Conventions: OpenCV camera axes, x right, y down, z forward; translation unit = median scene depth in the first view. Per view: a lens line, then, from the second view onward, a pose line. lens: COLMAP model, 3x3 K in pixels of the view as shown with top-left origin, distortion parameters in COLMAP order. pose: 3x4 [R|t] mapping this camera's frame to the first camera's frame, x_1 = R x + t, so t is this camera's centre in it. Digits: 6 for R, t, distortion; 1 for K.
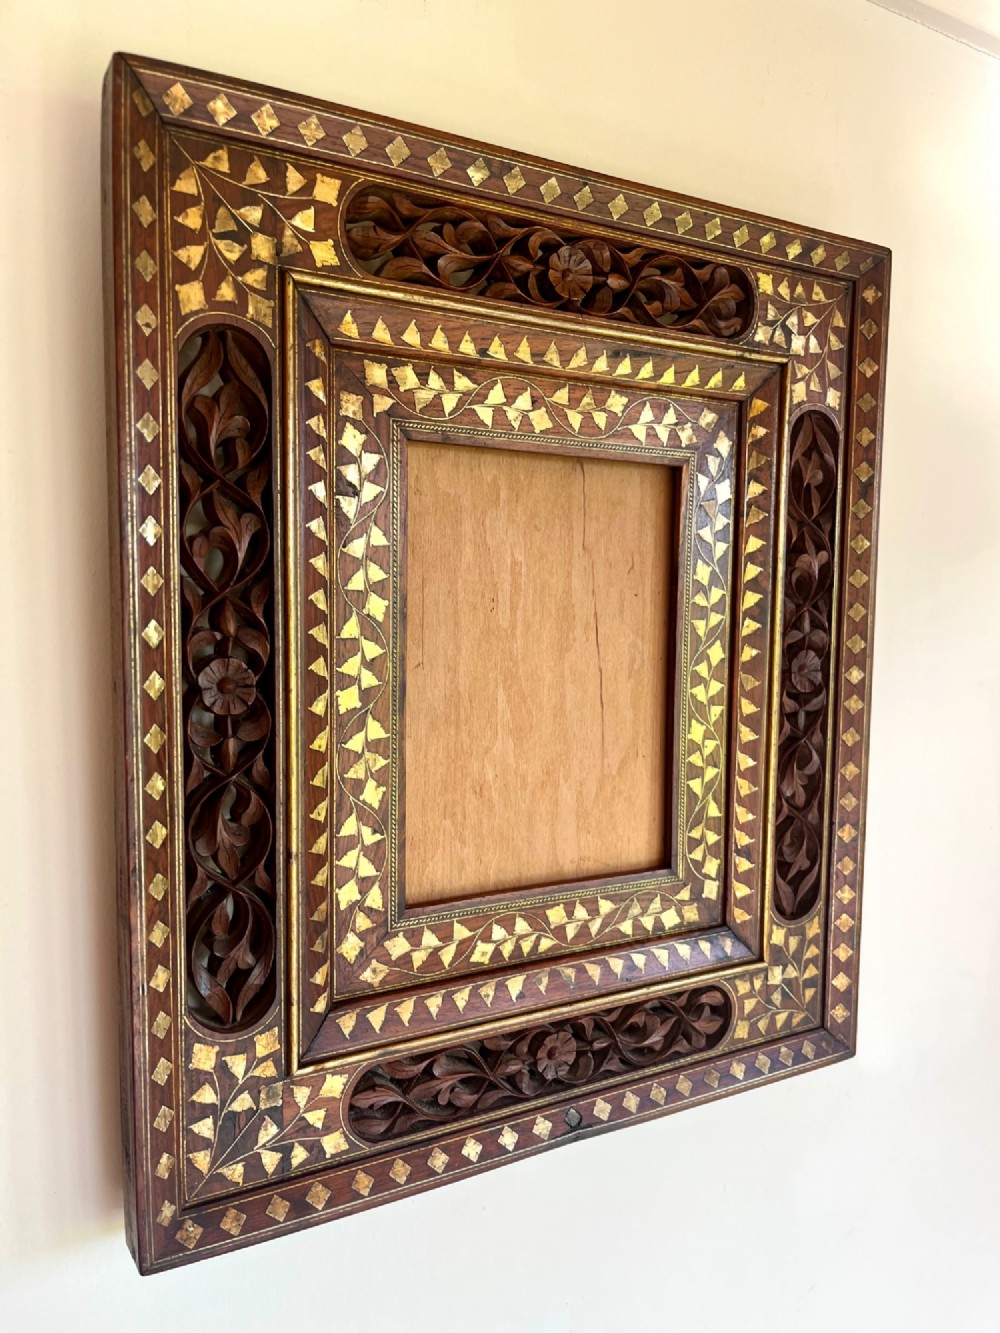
lens RADIAL K [[1013.6, 0, 492.3], [0, 1013.6, 680.0], [0, 0, 1]] dist [0.022609, -0.006652]
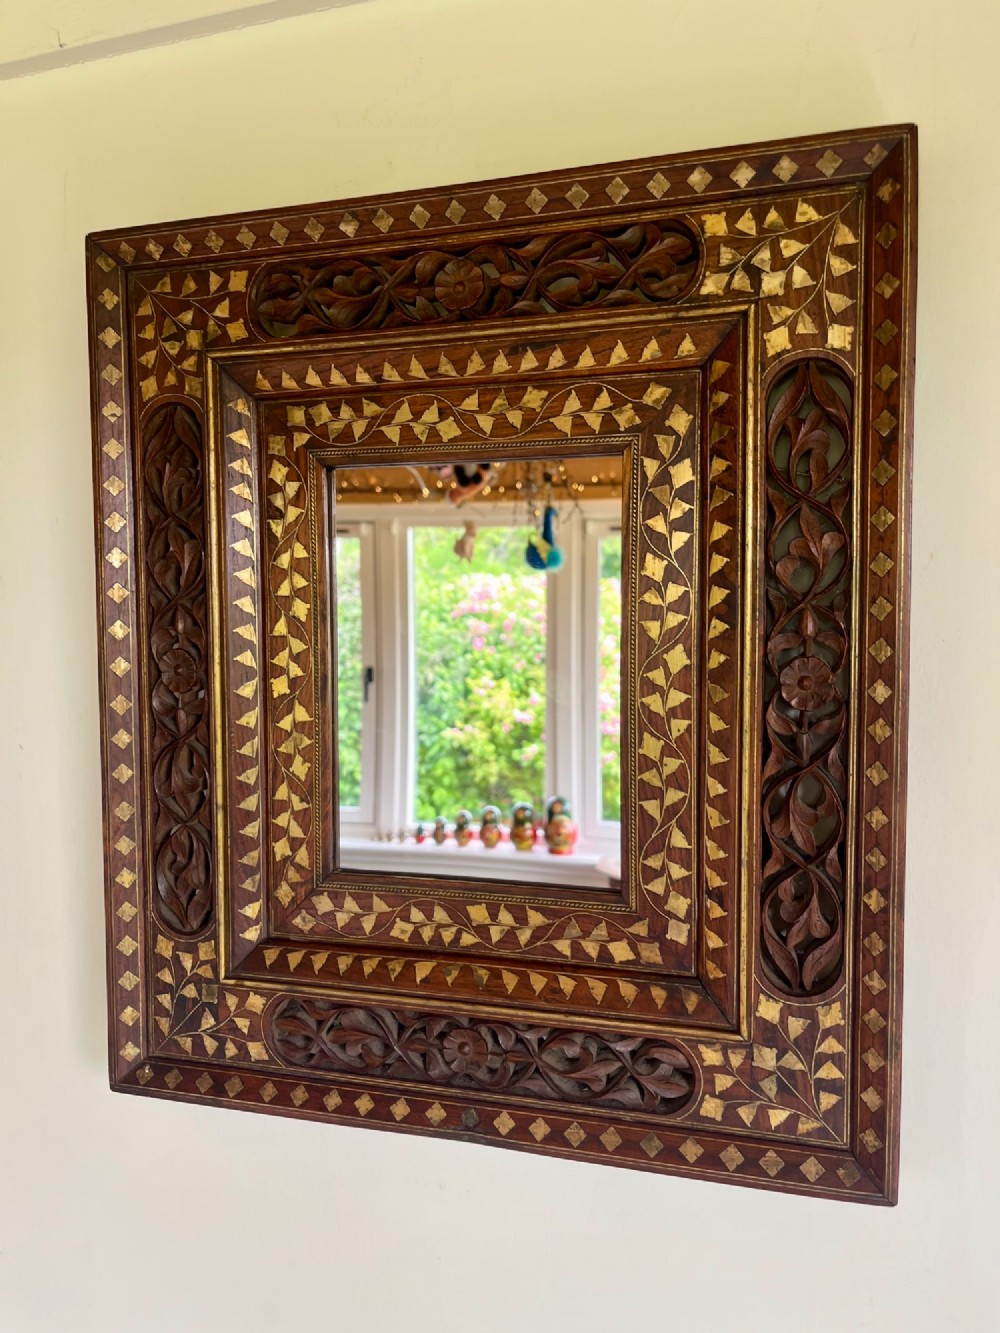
lens RADIAL K [[1019.7, 0, 497.3], [0, 1019.7, 671.2], [0, 0, 1]] dist [0.016231, -0.005288]
pose [[0.688644, 0.024710, -0.724678, 0.885663], [-0.047389, 0.998816, -0.010975, 0.001895], [0.723549, 0.041900, 0.689000, 0.336476]]
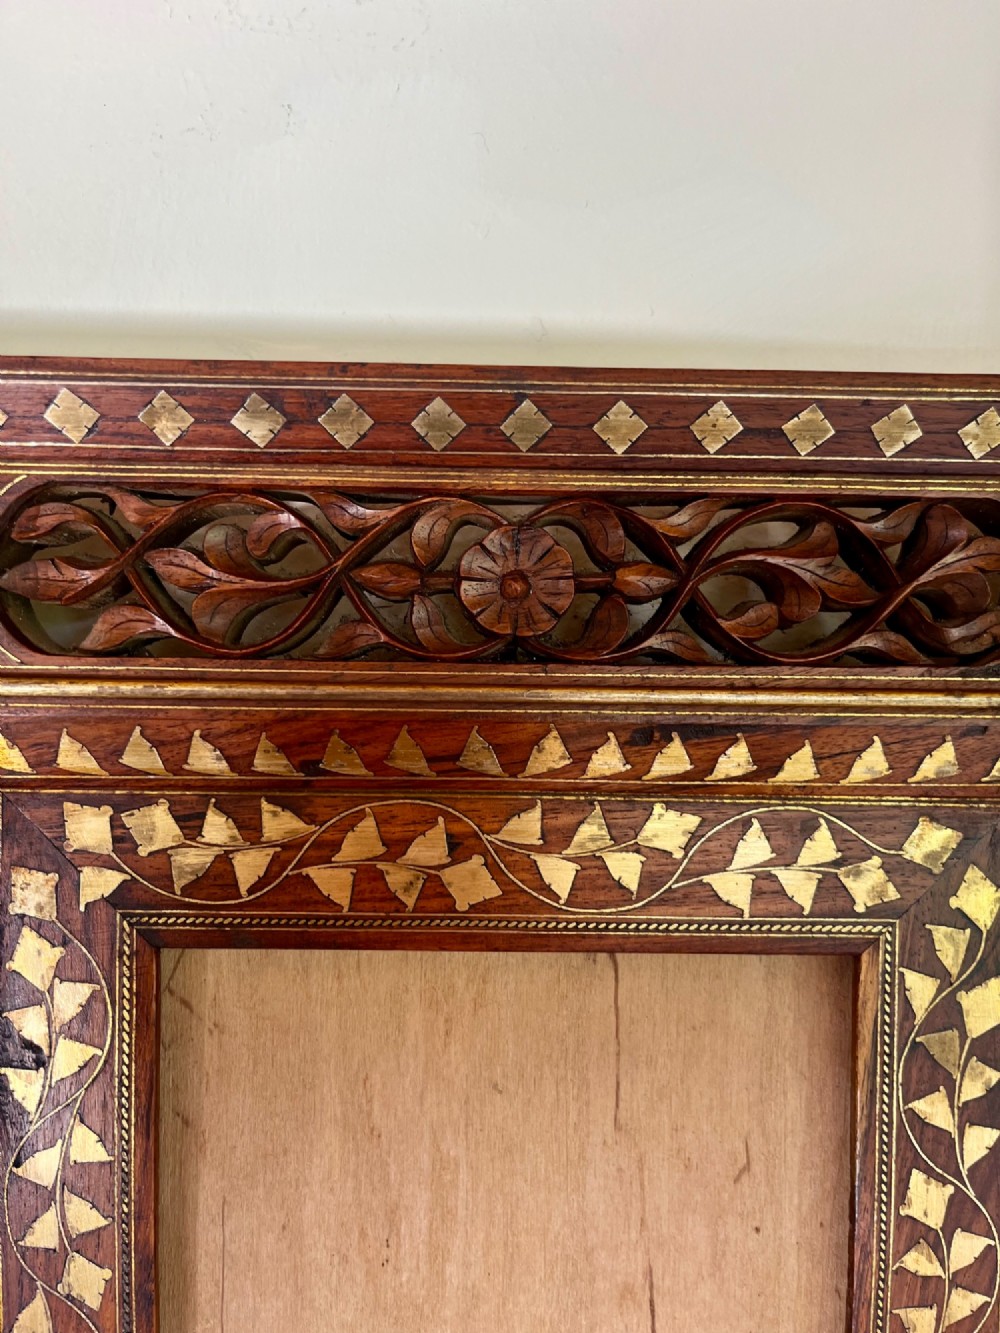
lens RADIAL K [[988.0, 0, 513.2], [0, 988.0, 667.4], [0, 0, 1]] dist [0.041897, -0.088867]
pose [[0.882517, -0.009296, -0.470189, 0.291929], [-0.040806, 0.994520, -0.096253, -0.324988], [0.468507, 0.104132, 0.877301, 0.624625]]
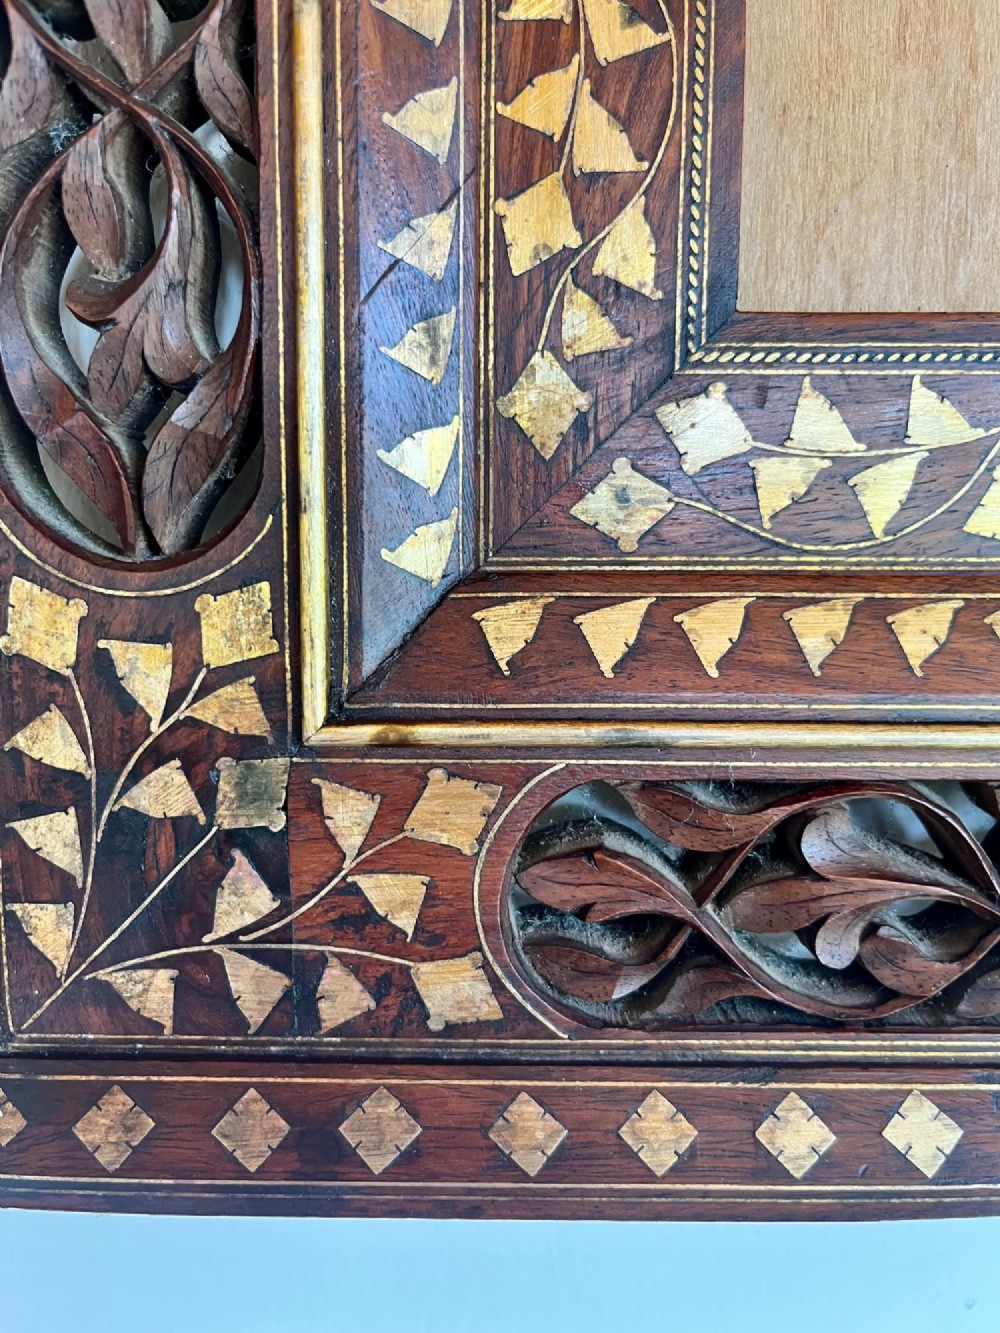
lens RADIAL K [[1051.3, 0, 529.1], [0, 1051.3, 669.8], [0, 0, 1]] dist [-0.007140, -0.005918]
pose [[0.868678, 0.063226, -0.491327, 0.021961], [-0.041718, 0.997635, 0.054620, 0.323168], [0.493618, -0.026950, 0.869261, 0.701129]]
